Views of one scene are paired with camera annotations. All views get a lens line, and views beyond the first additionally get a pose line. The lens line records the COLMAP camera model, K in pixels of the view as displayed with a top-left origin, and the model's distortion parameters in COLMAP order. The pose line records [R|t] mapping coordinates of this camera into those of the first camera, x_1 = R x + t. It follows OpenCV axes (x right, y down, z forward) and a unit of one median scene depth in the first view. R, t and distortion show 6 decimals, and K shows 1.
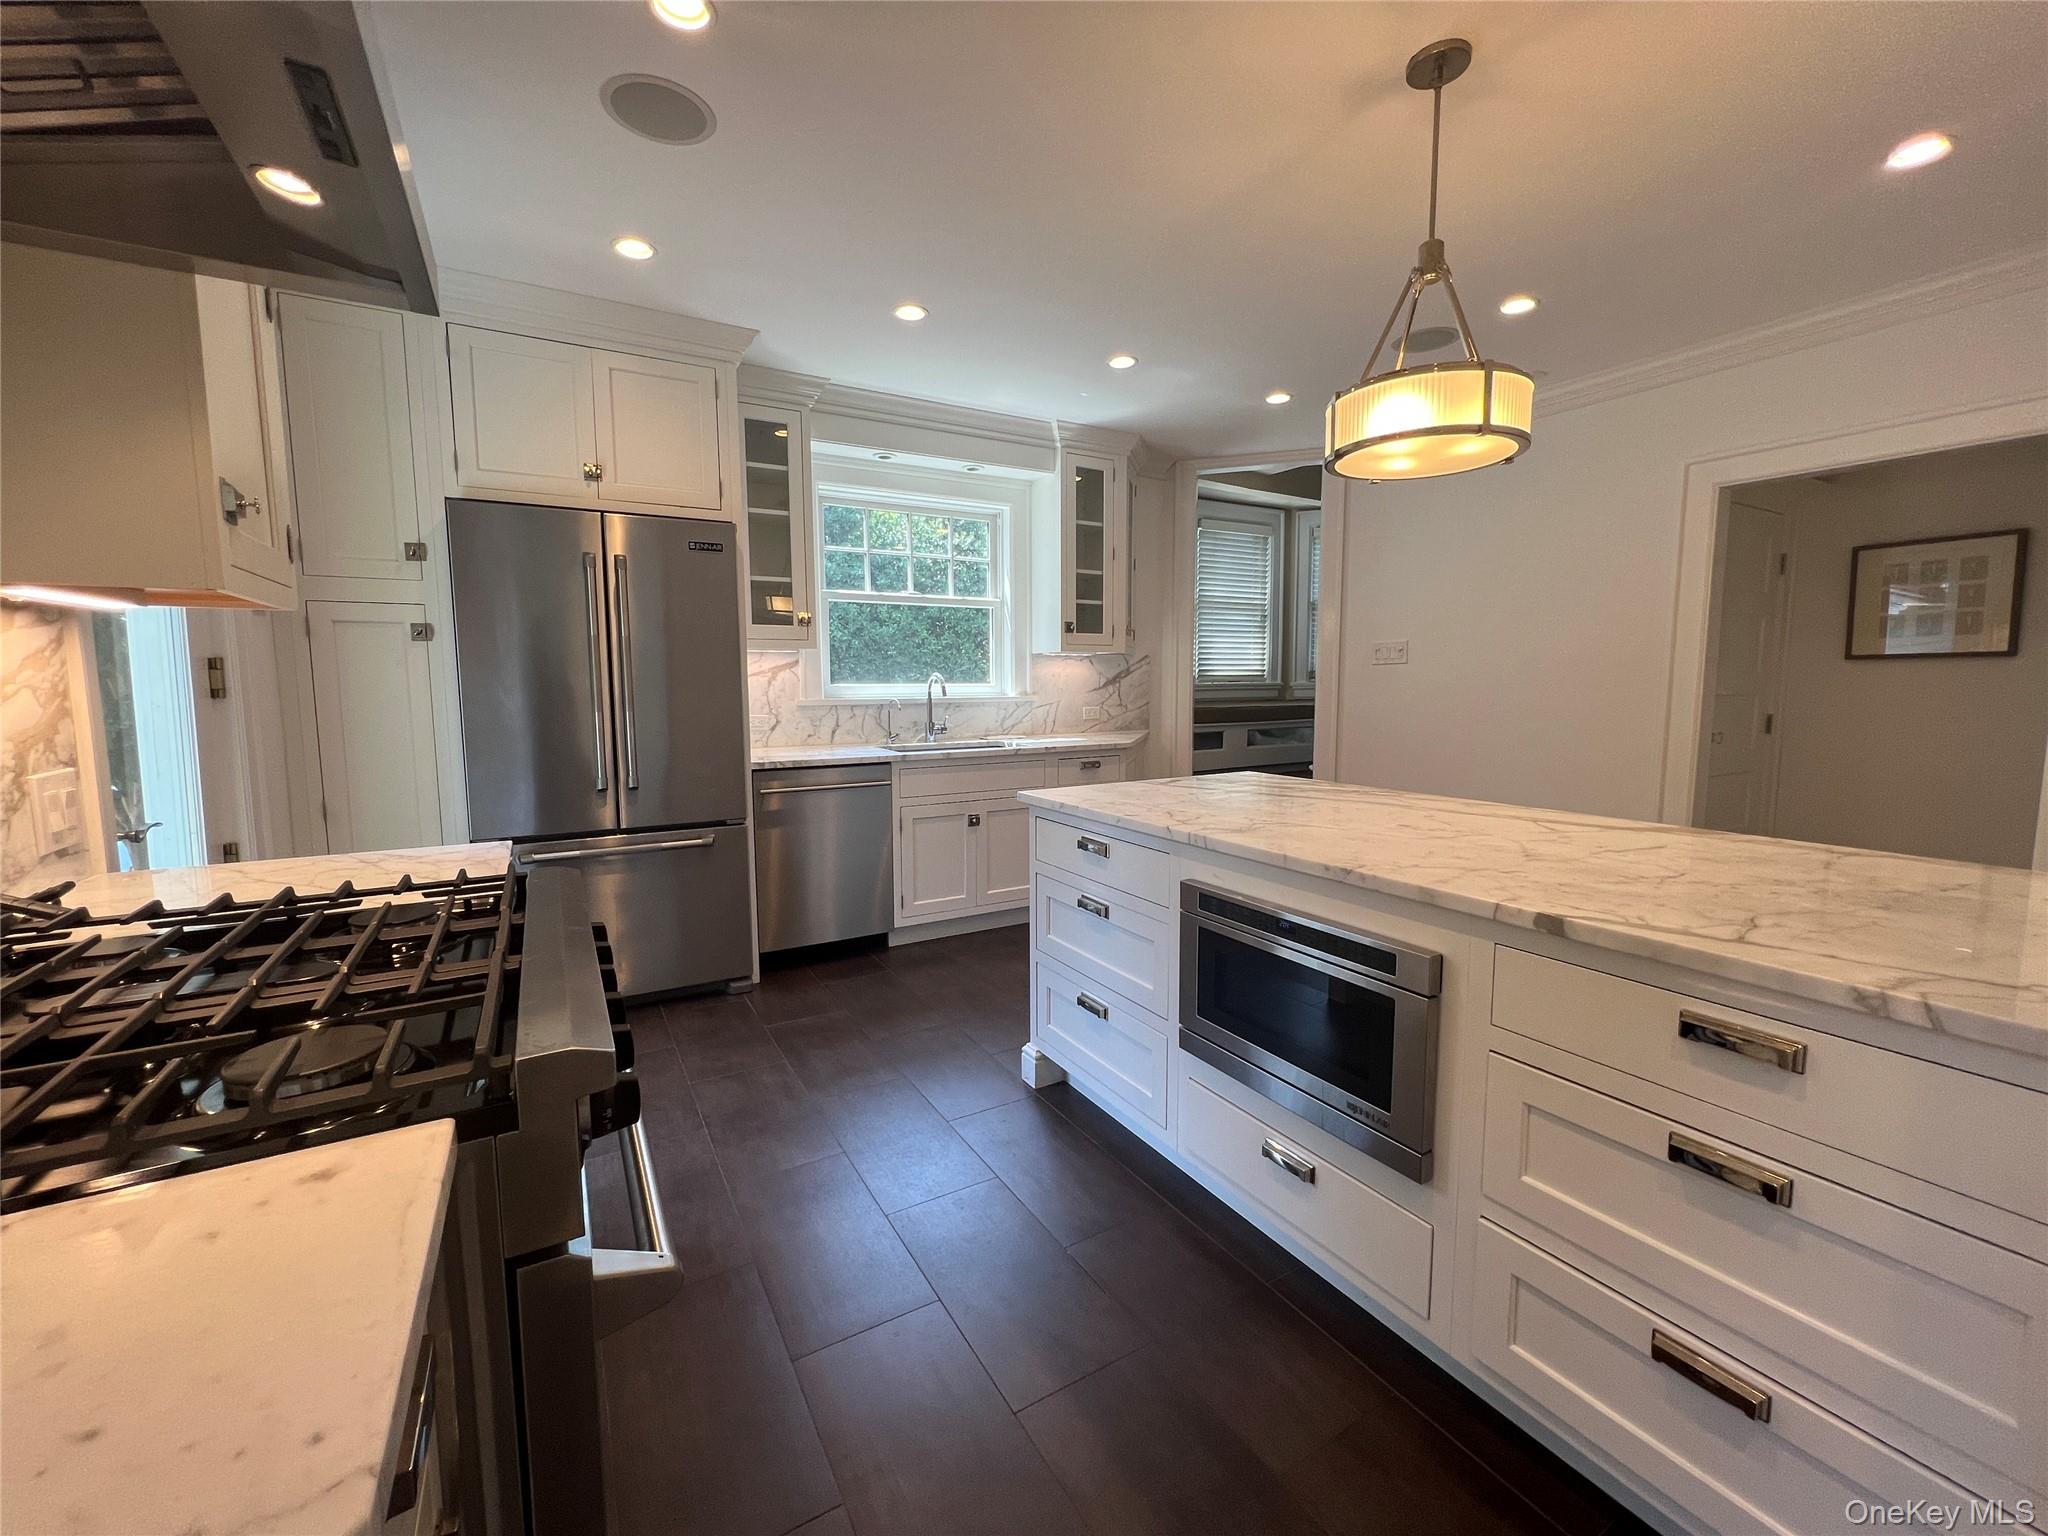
lens RADIAL K [[821.9, 0, 1016.4], [0, 821.9, 765.2], [0, 0, 1]] dist [-0.006436, 0.000422]
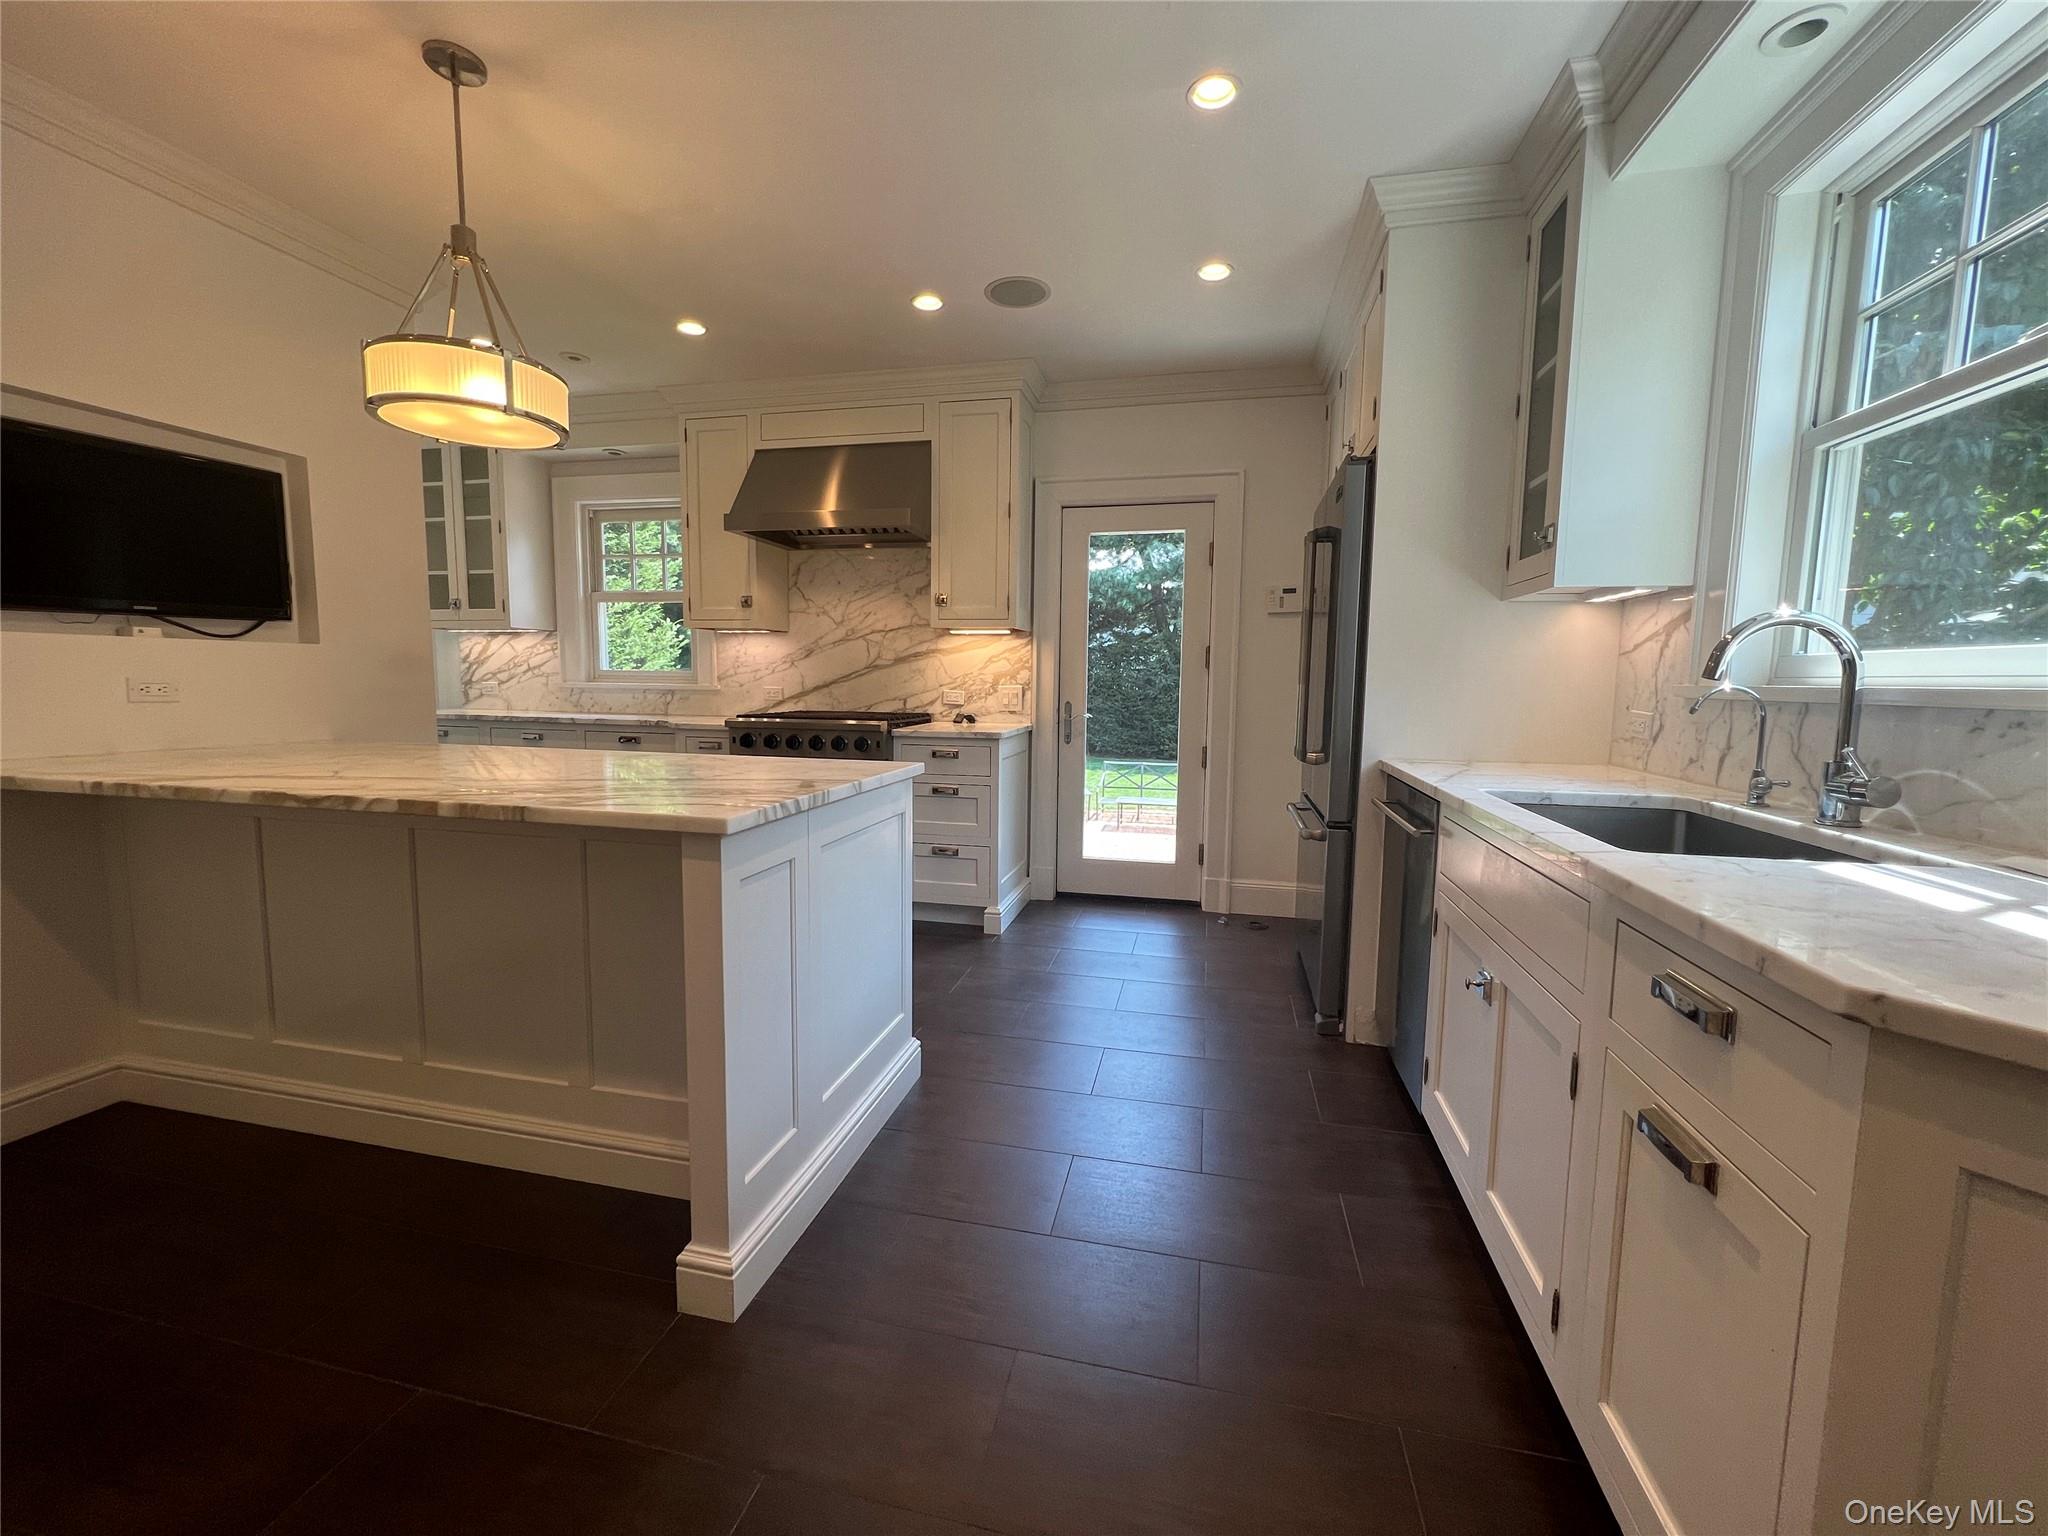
lens RADIAL K [[821.9, 0, 1021.9], [0, 821.9, 763.5], [0, 0, 1]] dist [-0.006436, 0.000422]
pose [[-0.679447, 0.070189, -0.730360, 0.352772], [-0.087858, 0.980469, 0.175959, -0.081595], [0.728445, 0.183723, -0.660010, 0.997916]]
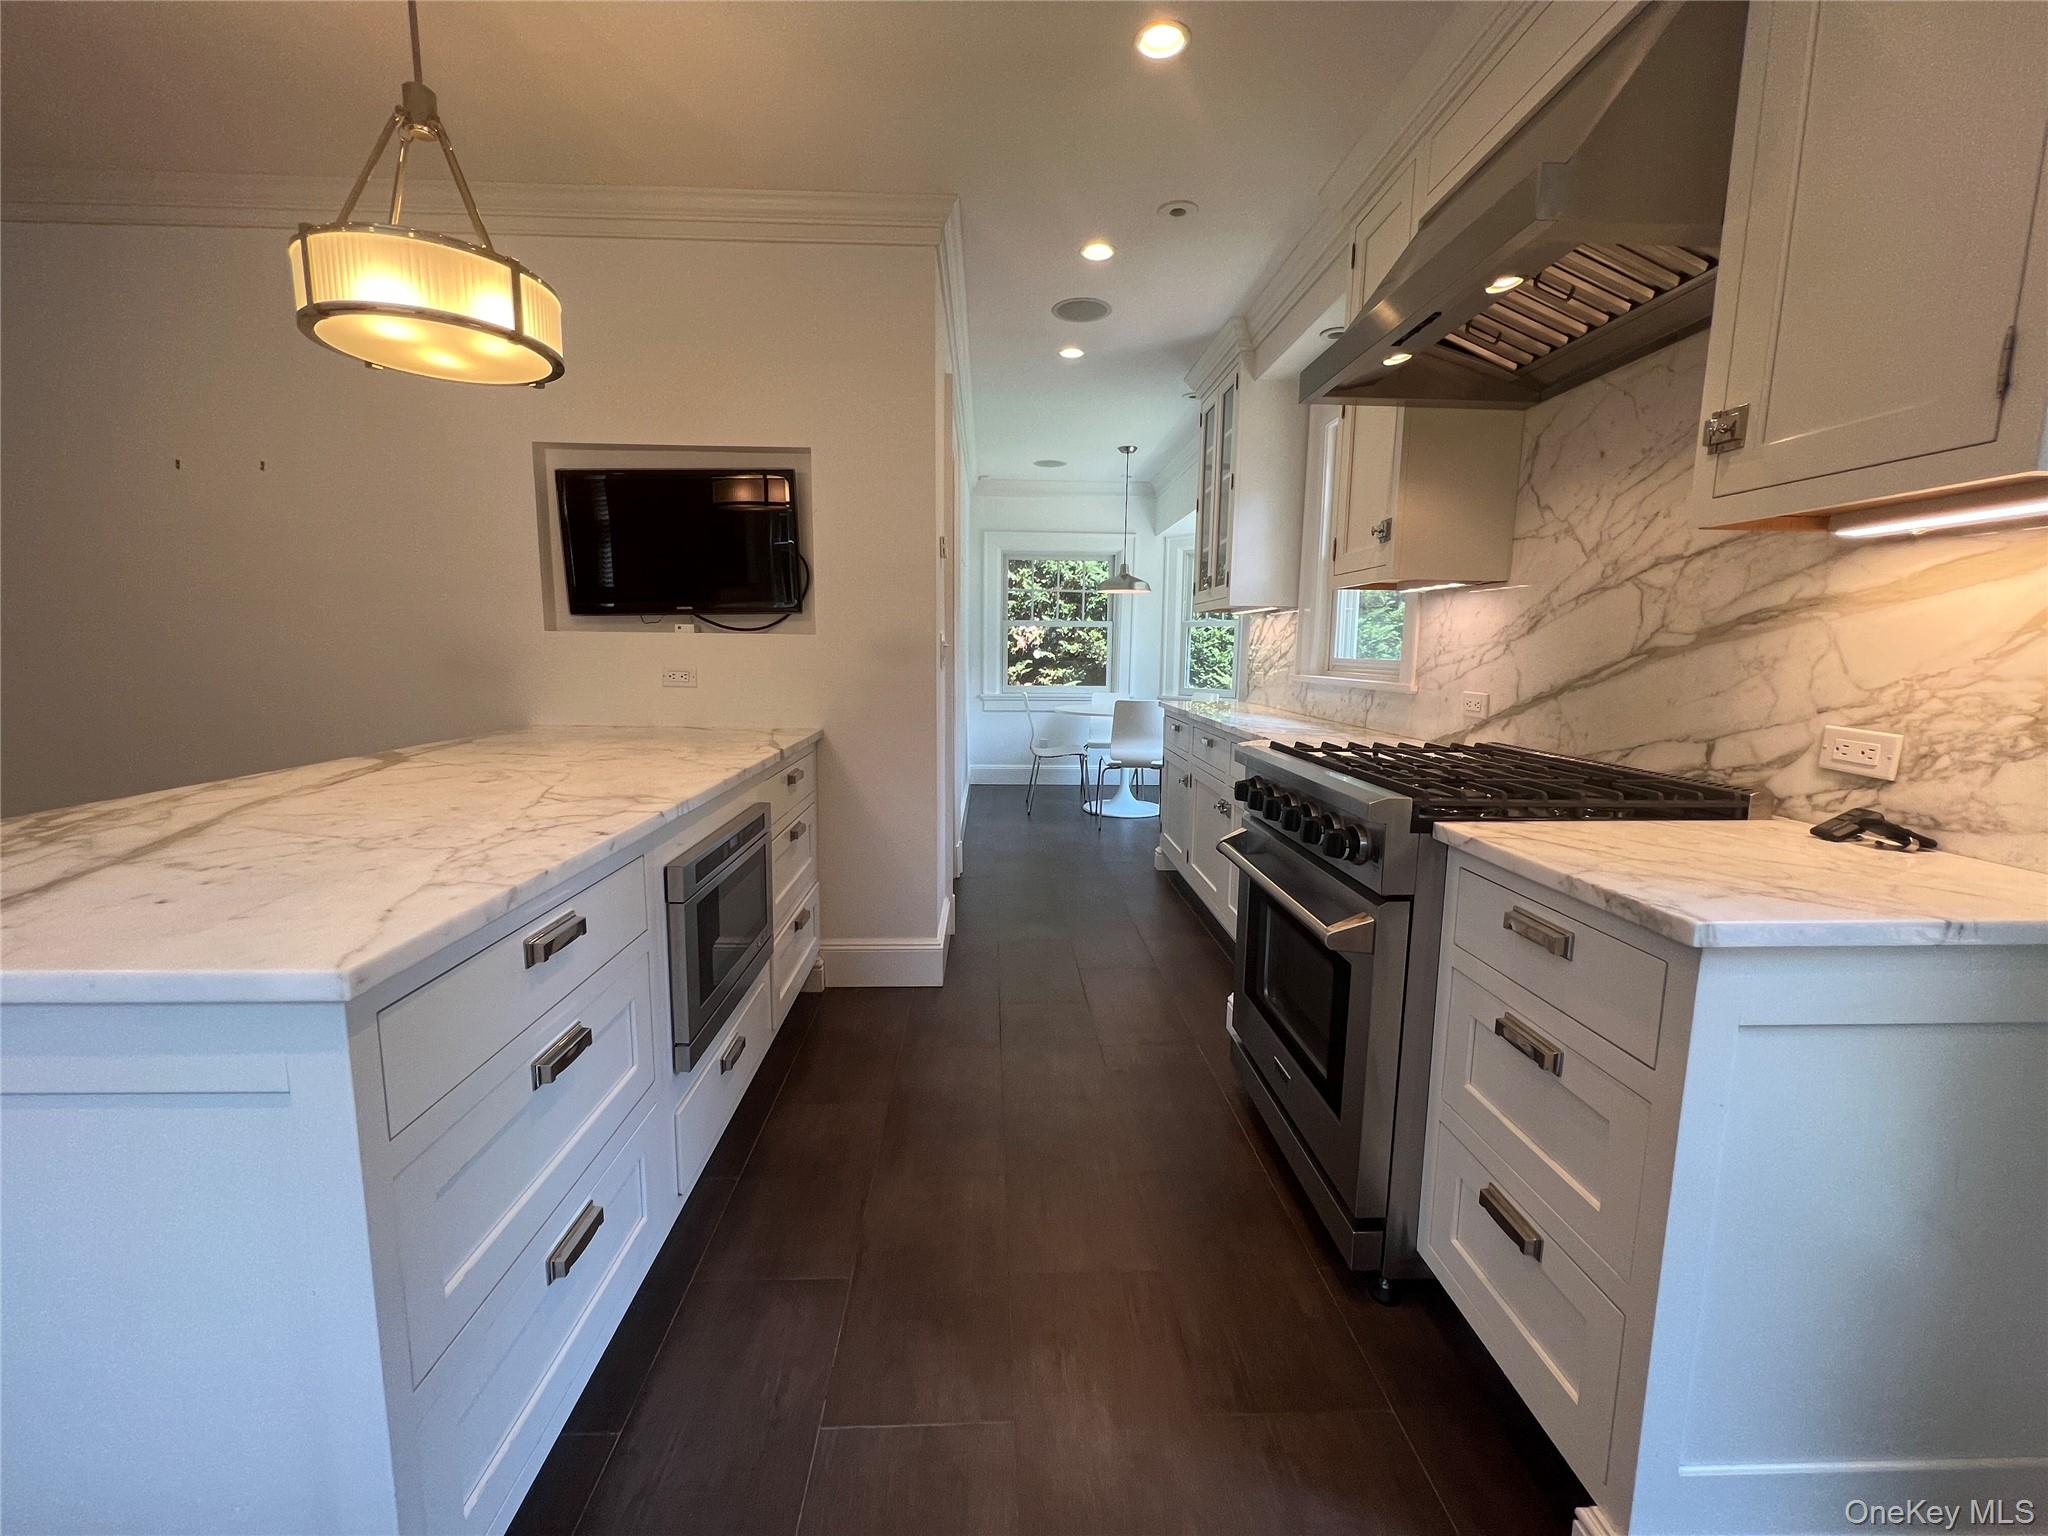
lens RADIAL K [[821.6, 0, 1019.6], [0, 821.6, 762.9], [0, 0, 1]] dist [-0.006515, 0.001405]
pose [[-0.887693, -0.070085, 0.455070, -0.196438], [0.040519, 0.972622, 0.228833, -0.054783], [-0.458649, 0.221573, -0.860550, 0.661534]]
